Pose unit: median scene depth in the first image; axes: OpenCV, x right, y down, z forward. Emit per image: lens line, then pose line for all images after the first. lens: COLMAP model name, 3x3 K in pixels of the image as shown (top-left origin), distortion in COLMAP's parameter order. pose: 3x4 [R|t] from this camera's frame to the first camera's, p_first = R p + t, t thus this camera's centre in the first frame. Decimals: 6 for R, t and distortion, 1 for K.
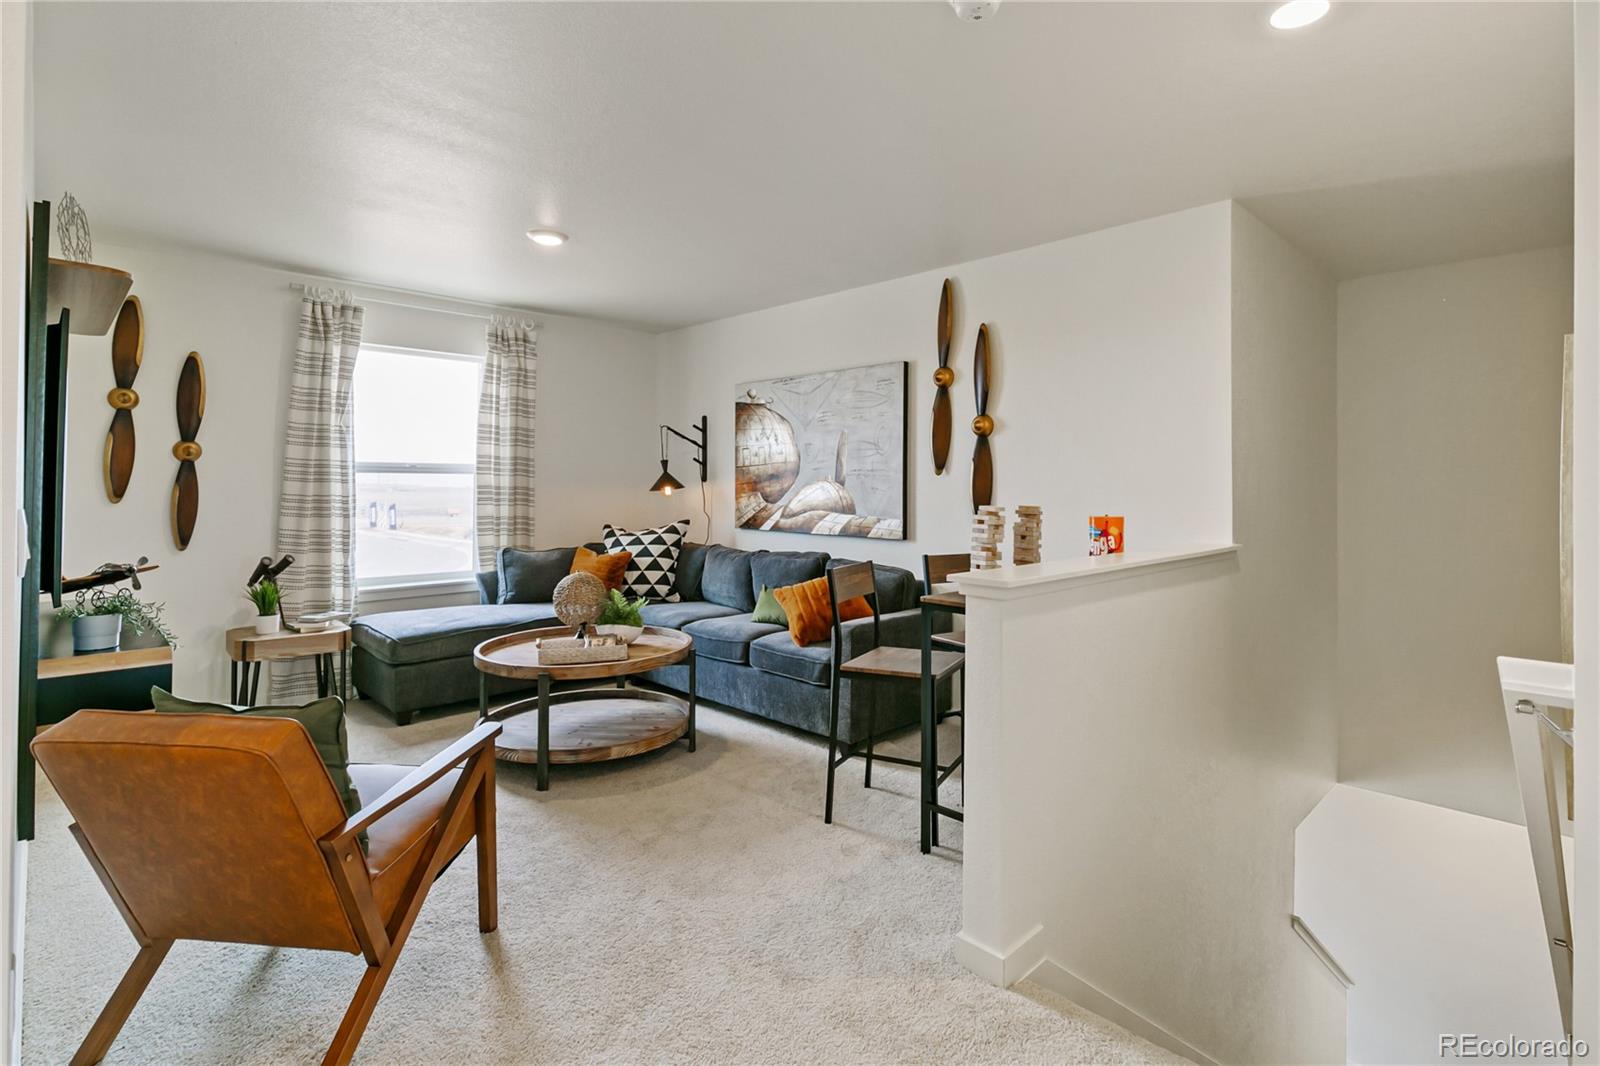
lens RADIAL K [[754.3, 0, 803.0], [0, 754.3, 476.6], [0, 0, 1]] dist [0.000146, -0.000330]
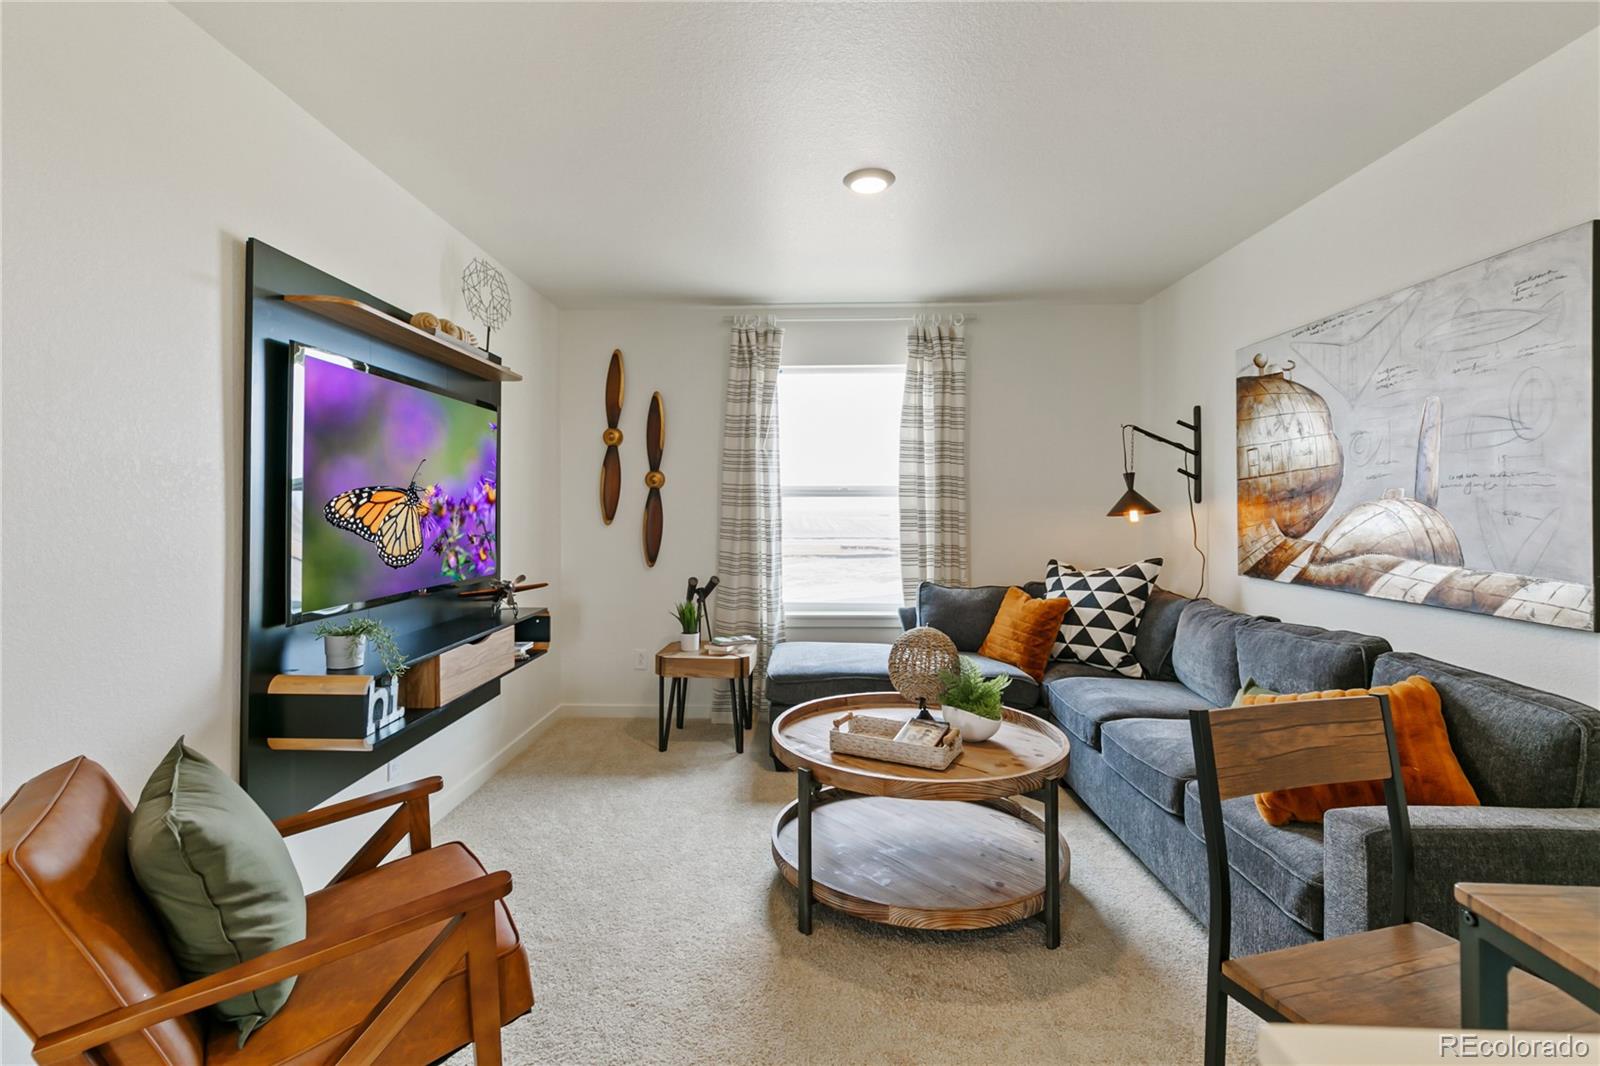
lens RADIAL K [[726.3, 0, 796.4], [0, 726.3, 499.5], [0, 0, 1]] dist [0.011299, -0.000278]
pose [[0.701596, -0.012522, -0.712465, 0.095118], [0.011265, 0.999916, -0.006481, 0.004422], [0.712486, -0.003479, 0.701678, 0.319932]]
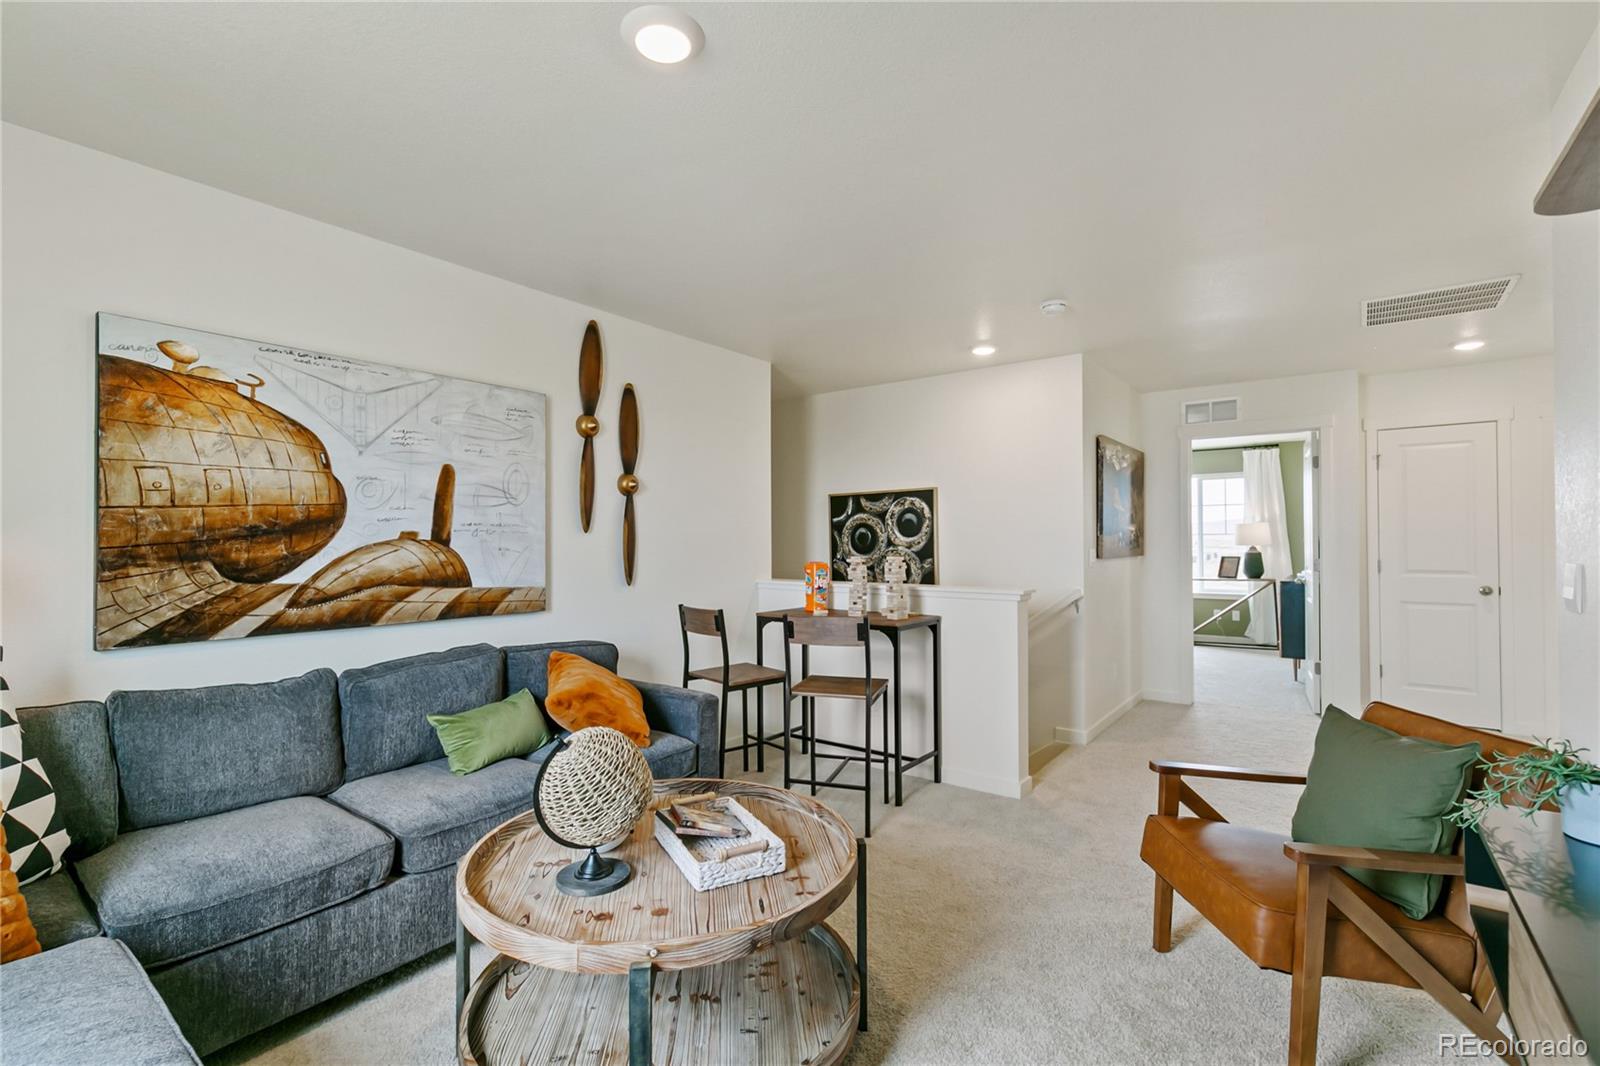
lens RADIAL K [[744.7, 0, 794.4], [0, 744.7, 522.5], [0, 0, 1]] dist [0.000288, -0.000572]
pose [[-0.161522, 0.013555, 0.986776, -0.609040], [-0.014396, 0.999767, -0.016089, -0.002697], [-0.986764, -0.016804, -0.161289, 0.730914]]
